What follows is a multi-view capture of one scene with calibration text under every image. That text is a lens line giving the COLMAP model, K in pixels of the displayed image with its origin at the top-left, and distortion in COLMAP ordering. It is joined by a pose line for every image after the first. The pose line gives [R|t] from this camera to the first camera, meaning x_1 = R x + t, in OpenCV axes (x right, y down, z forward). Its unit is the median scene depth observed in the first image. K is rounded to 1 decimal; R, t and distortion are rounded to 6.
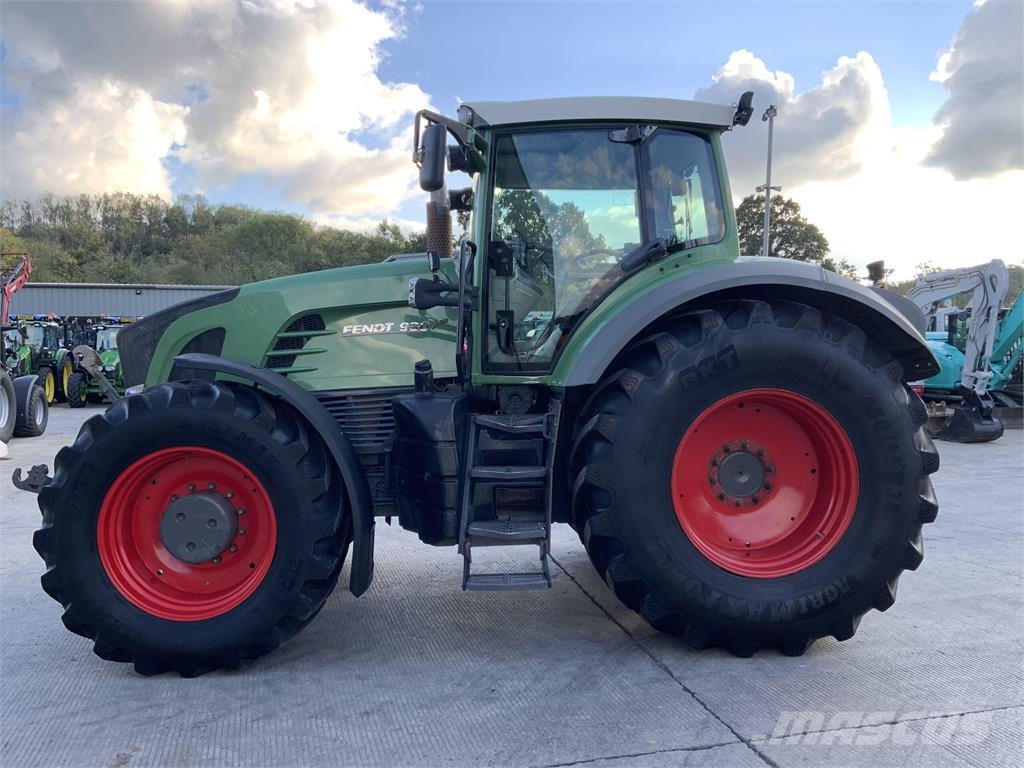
lens RADIAL K [[881.5, 0, 495.9], [0, 881.5, 380.7], [0, 0, 1]] dist [0.013640, 0.003821]
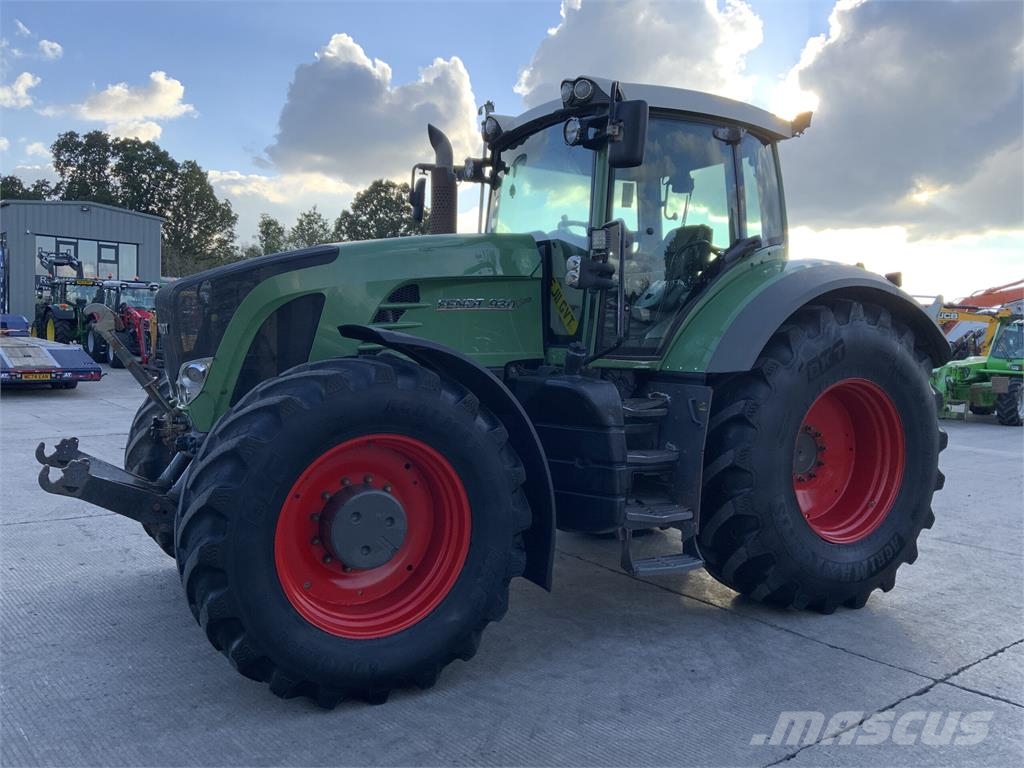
lens RADIAL K [[881.5, 0, 513.9], [0, 881.5, 387.1], [0, 0, 1]] dist [0.013640, 0.003821]
pose [[0.891624, 0.012668, 0.452600, -0.597833], [-0.027279, 0.999296, 0.025772, 0.002999], [-0.451955, -0.035325, 0.891341, 0.181140]]
